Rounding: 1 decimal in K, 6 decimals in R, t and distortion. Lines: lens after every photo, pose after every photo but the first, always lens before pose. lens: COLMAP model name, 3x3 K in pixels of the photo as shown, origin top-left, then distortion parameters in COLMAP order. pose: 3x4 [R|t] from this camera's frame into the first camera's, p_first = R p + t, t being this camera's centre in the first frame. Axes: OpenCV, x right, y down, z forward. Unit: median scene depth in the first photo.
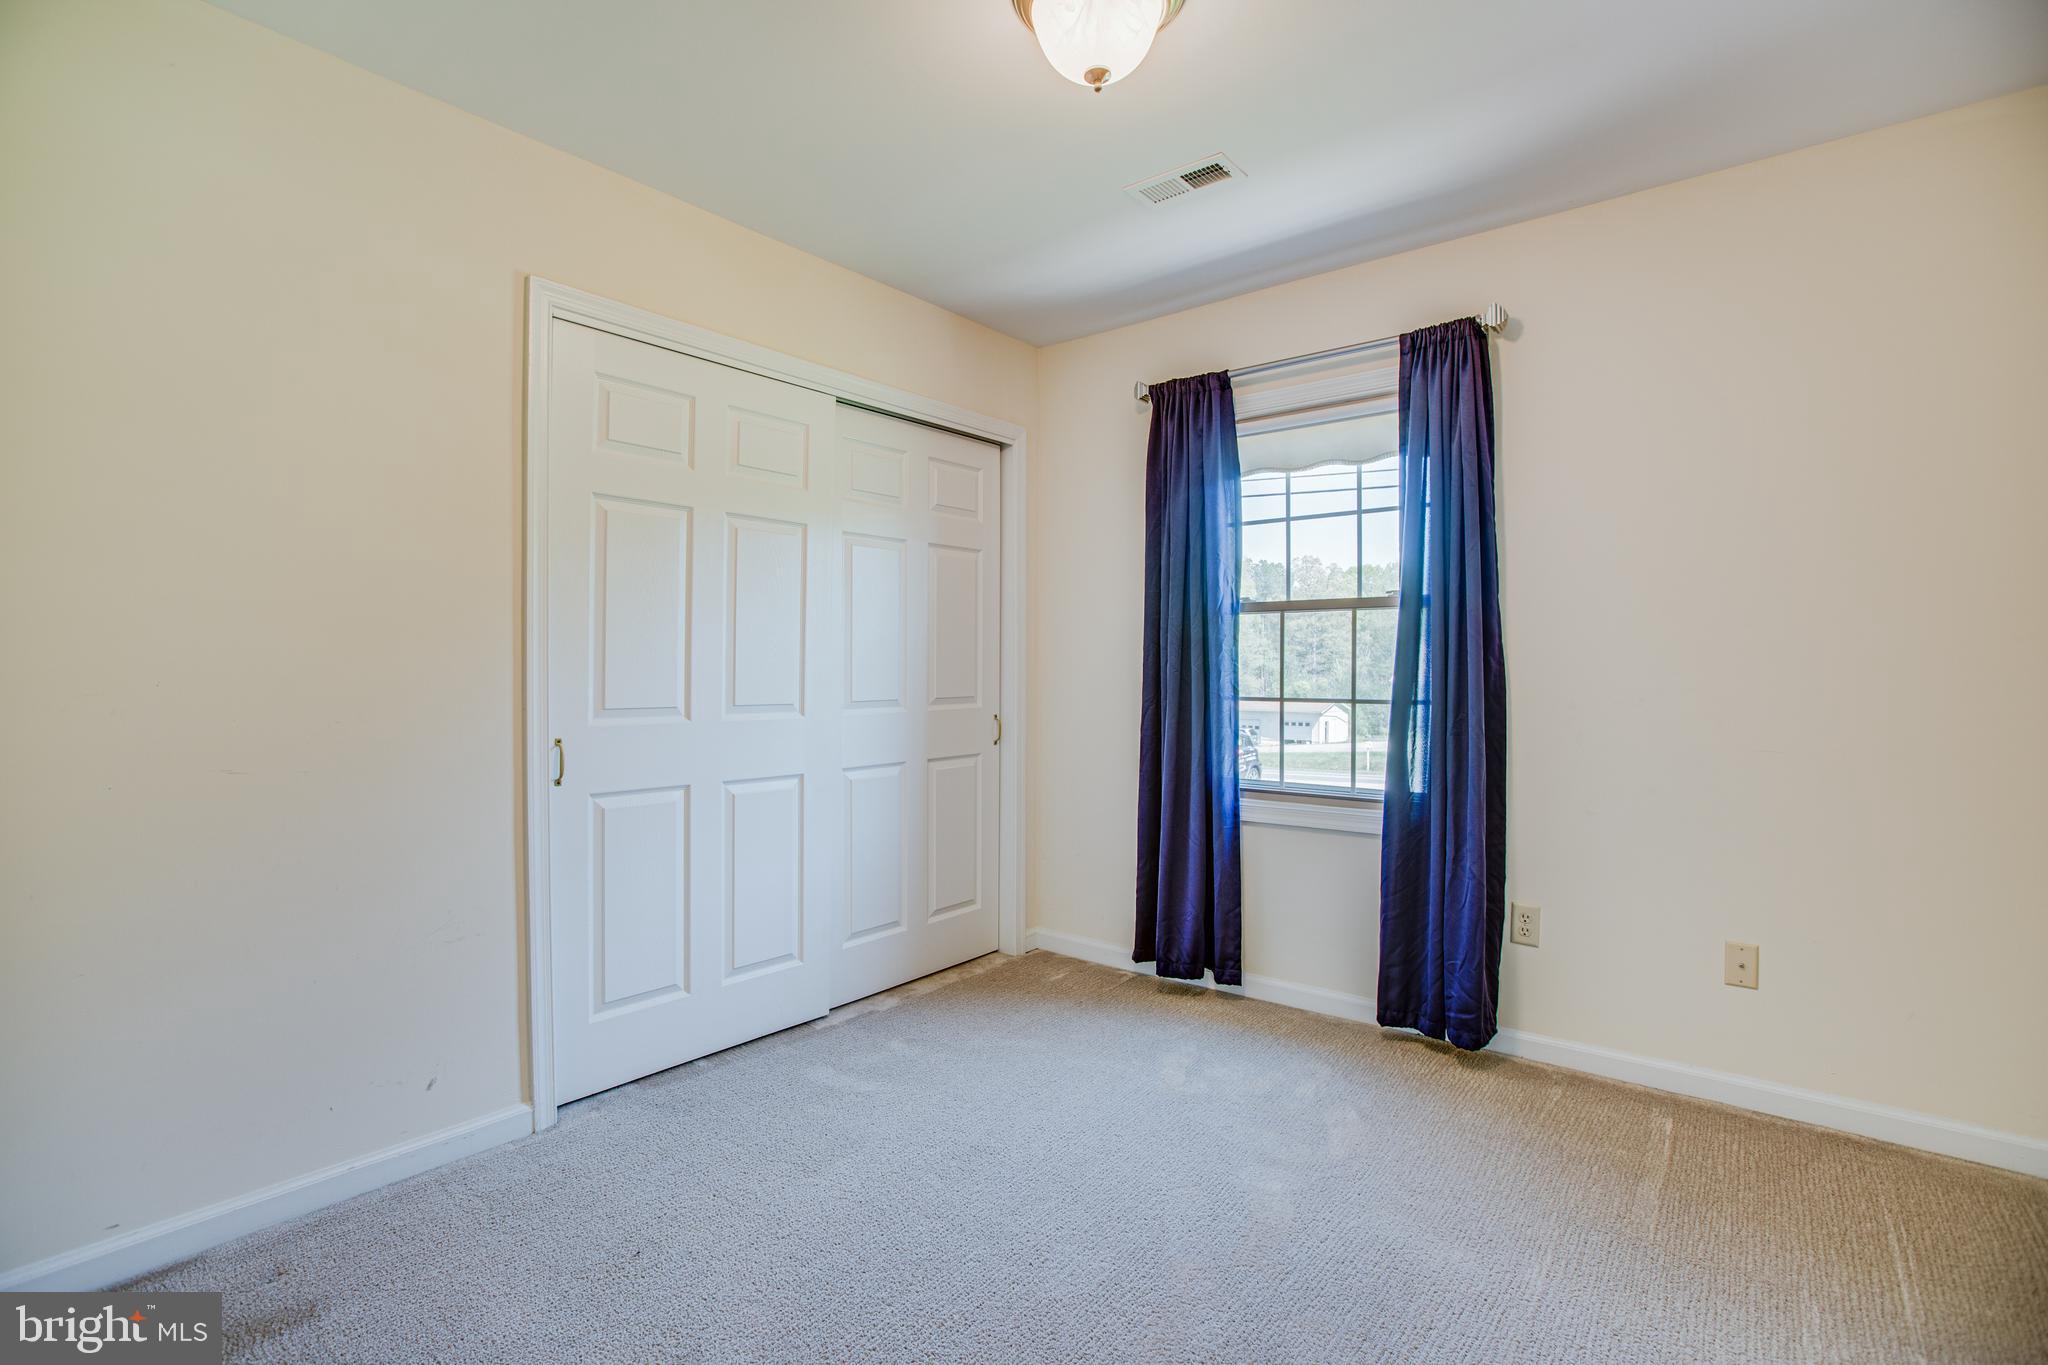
lens RADIAL K [[946.1, 0, 1014.2], [0, 946.1, 677.8], [0, 0, 1]] dist [-0.047396, 0.015465]
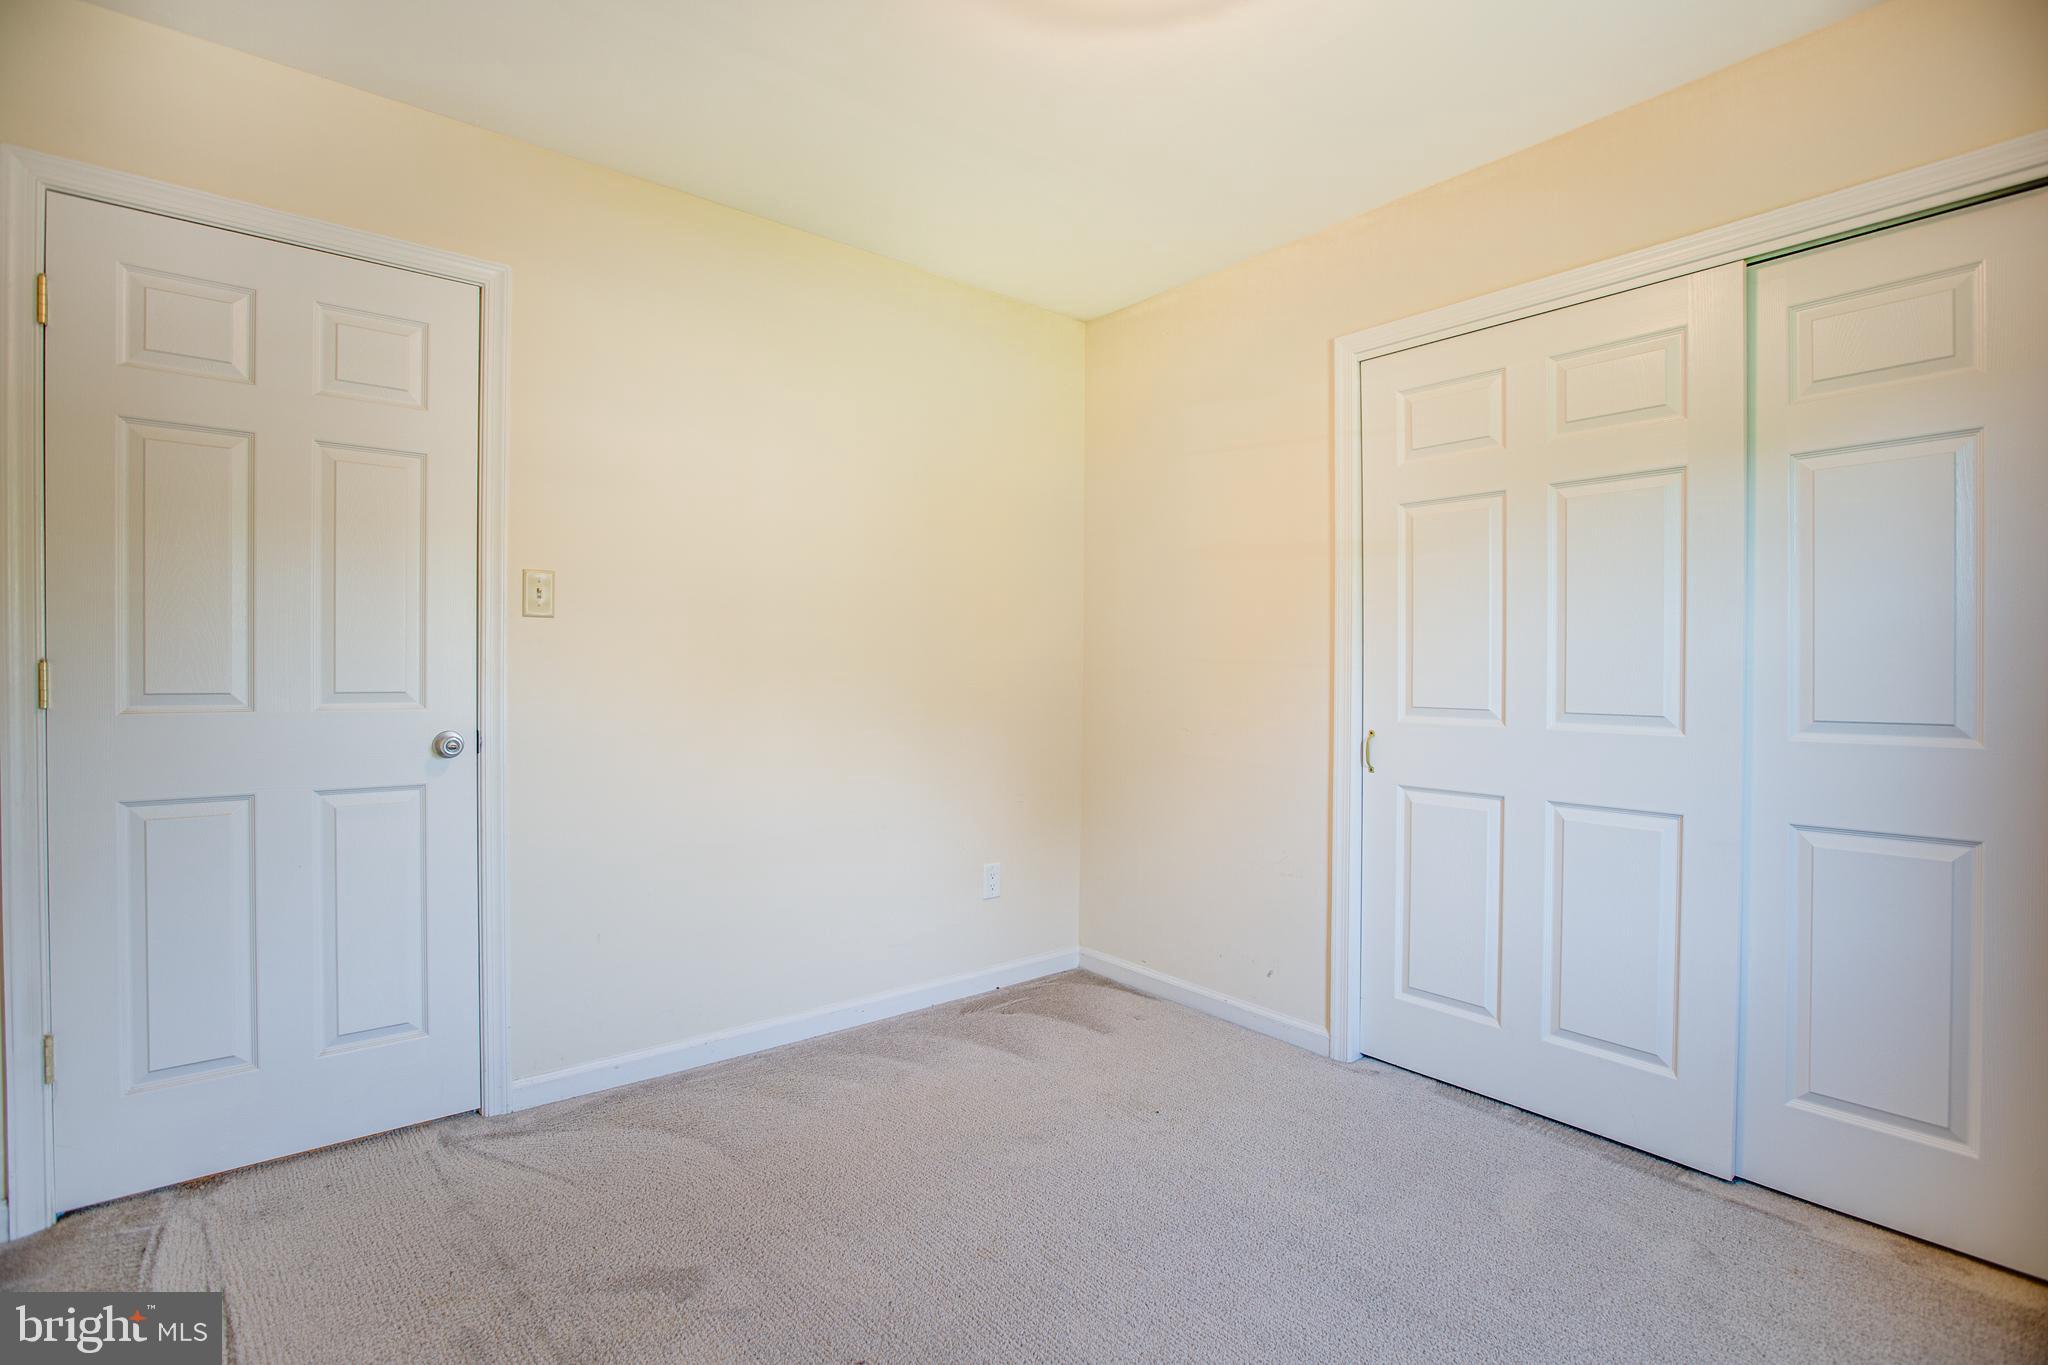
lens RADIAL K [[946.1, 0, 1014.2], [0, 946.1, 677.8], [0, 0, 1]] dist [-0.047396, 0.015465]
pose [[-0.209832, 0.005133, -0.977724, 0.603483], [-0.010337, 0.999919, 0.007468, -0.002969], [0.977683, 0.011674, -0.209762, 0.688780]]
